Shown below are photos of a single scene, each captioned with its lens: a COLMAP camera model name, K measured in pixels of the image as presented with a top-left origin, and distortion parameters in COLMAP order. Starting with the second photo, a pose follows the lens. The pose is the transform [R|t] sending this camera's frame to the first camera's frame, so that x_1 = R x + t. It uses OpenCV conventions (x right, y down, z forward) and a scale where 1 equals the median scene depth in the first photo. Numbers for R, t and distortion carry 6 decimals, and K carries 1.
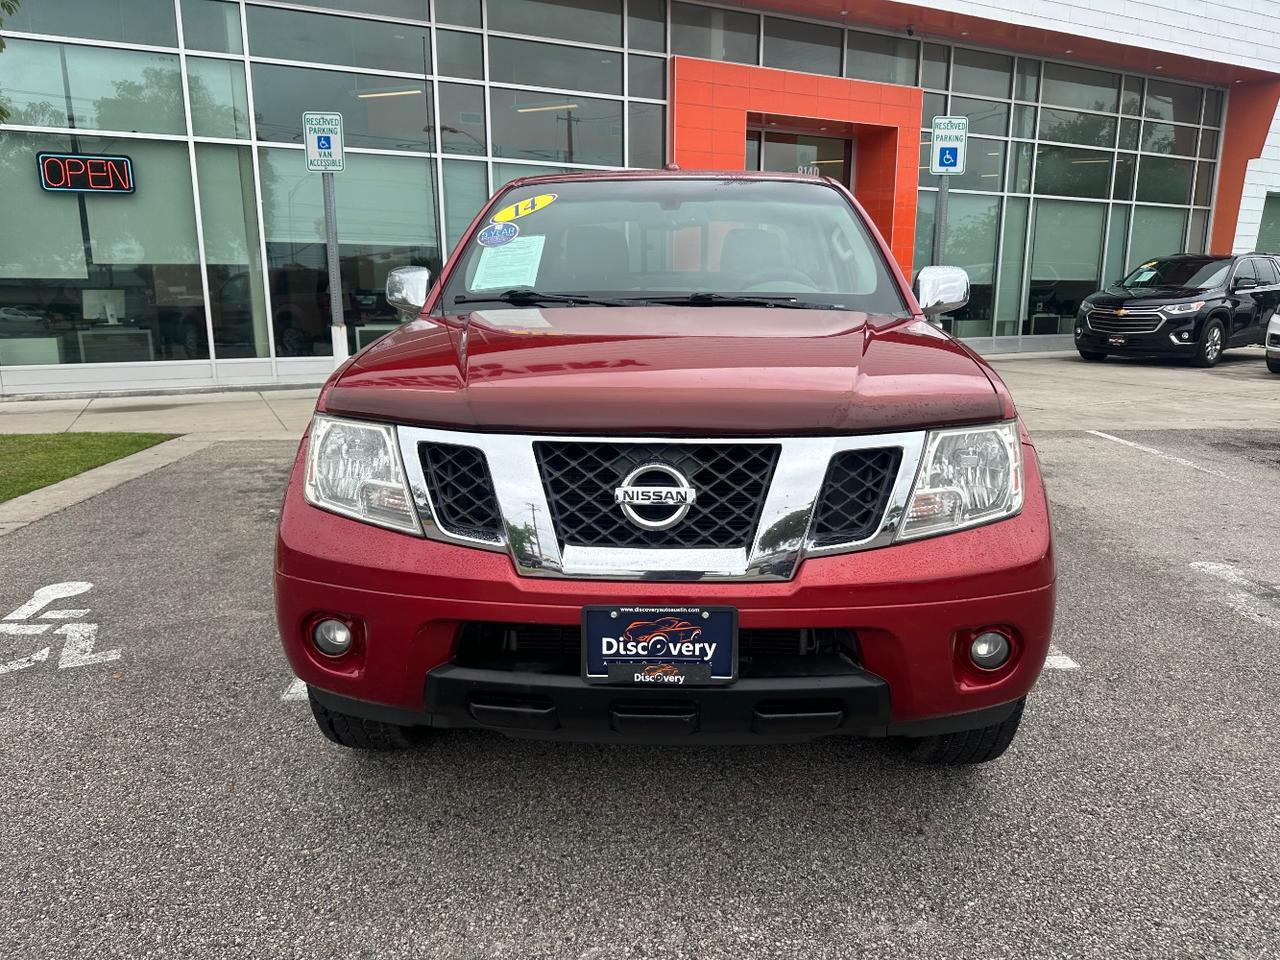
lens RADIAL K [[910.7, 0, 640.0], [0, 910.7, 480.0], [0, 0, 1]] dist [0.040839, -0.045687]
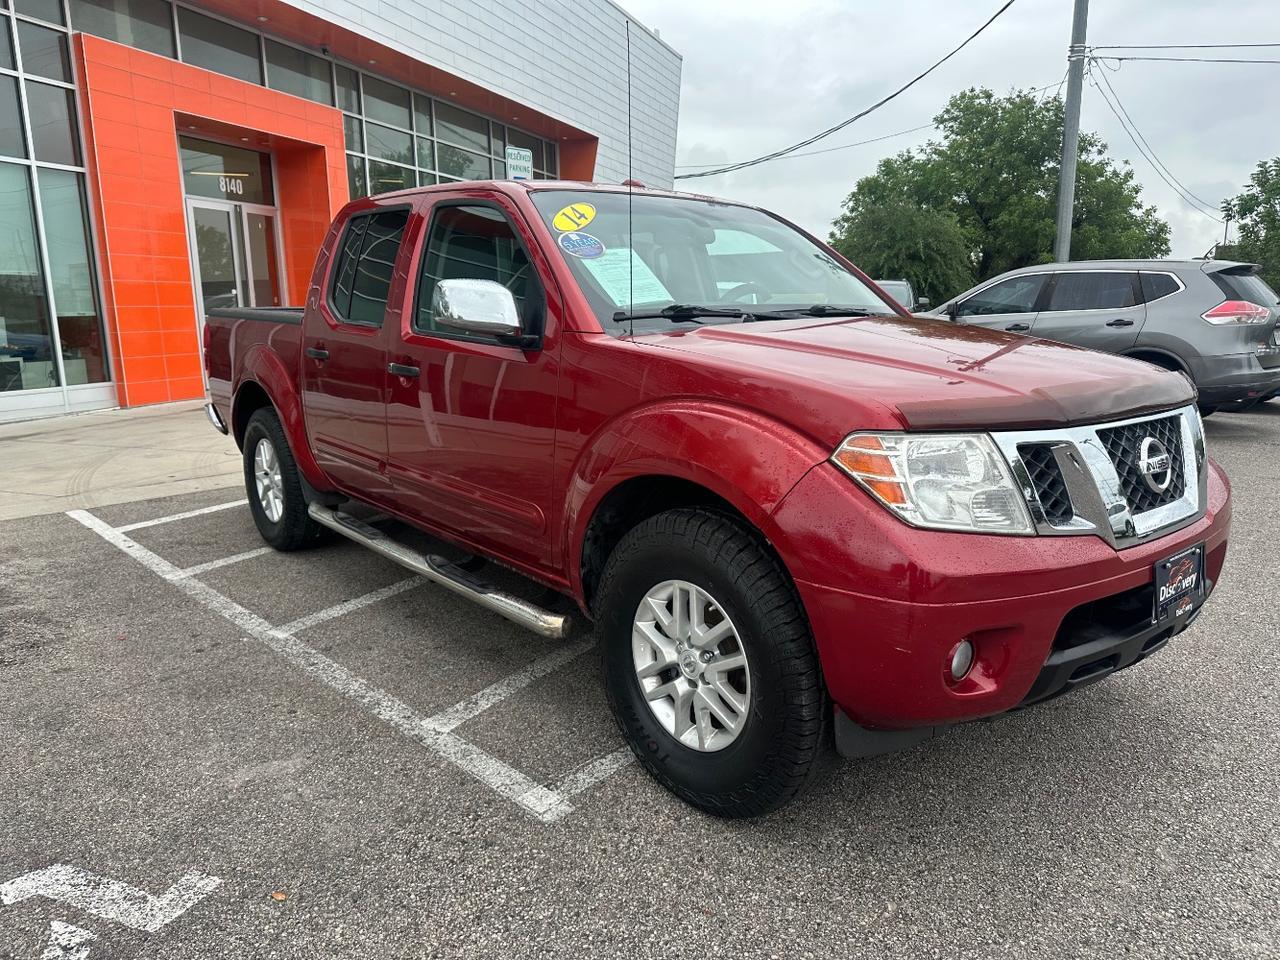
lens RADIAL K [[910.7, 0, 640.0], [0, 910.7, 480.0], [0, 0, 1]] dist [0.040839, -0.045687]
pose [[0.736217, -0.136900, 0.662754, -1.248828], [0.152490, 0.987698, 0.034628, -0.103531], [-0.659341, 0.075570, 0.748036, 0.510038]]
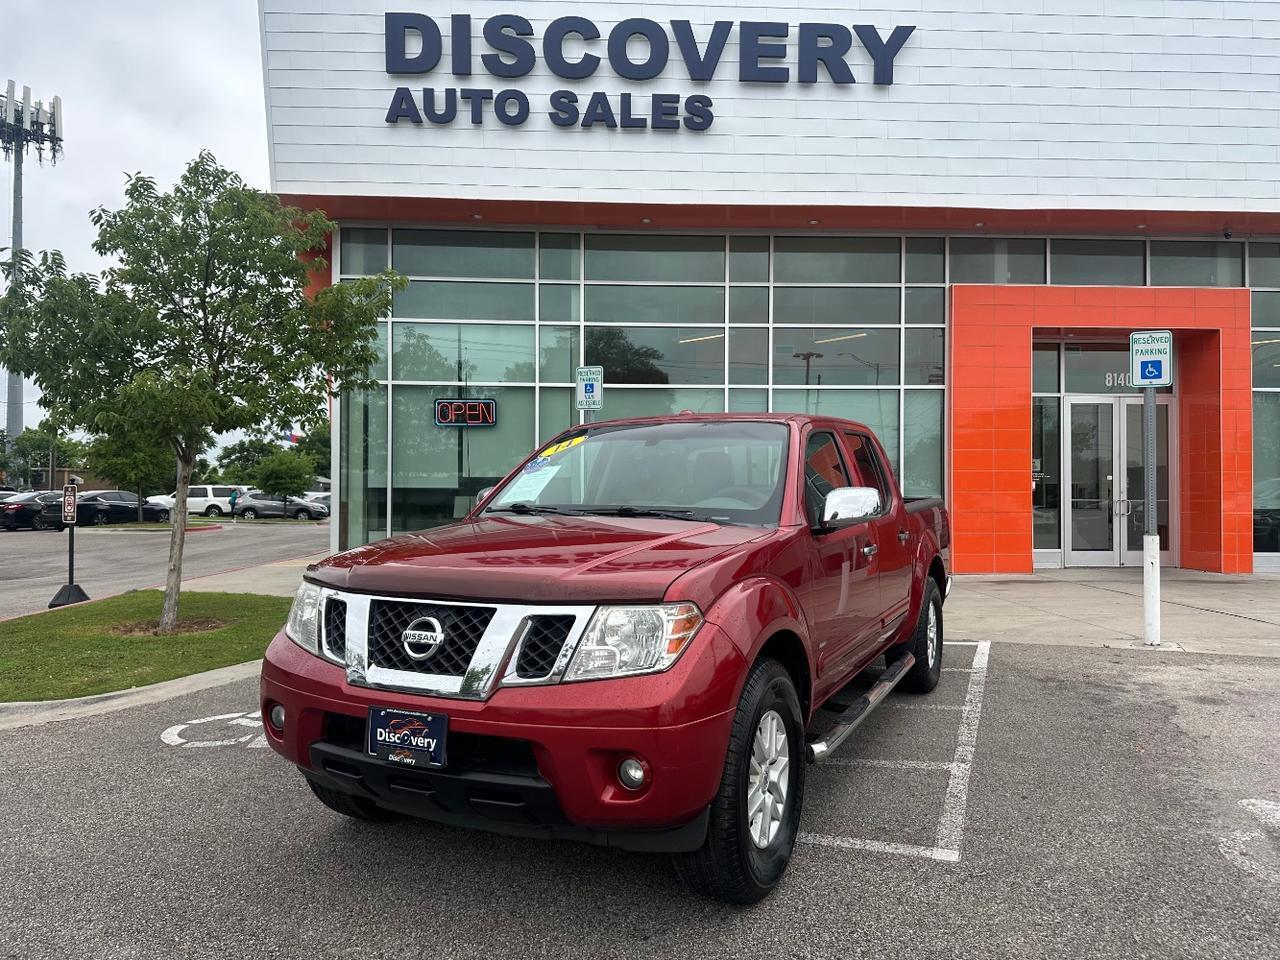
lens RADIAL K [[891.2, 0, 647.5], [0, 891.2, 485.9], [0, 0, 1]] dist [0.096584, -0.104260]
pose [[0.912346, -0.000622, -0.409419, 0.936697], [-0.086102, 0.977344, -0.193354, 0.026141], [0.400263, 0.211658, 0.891622, -0.250538]]
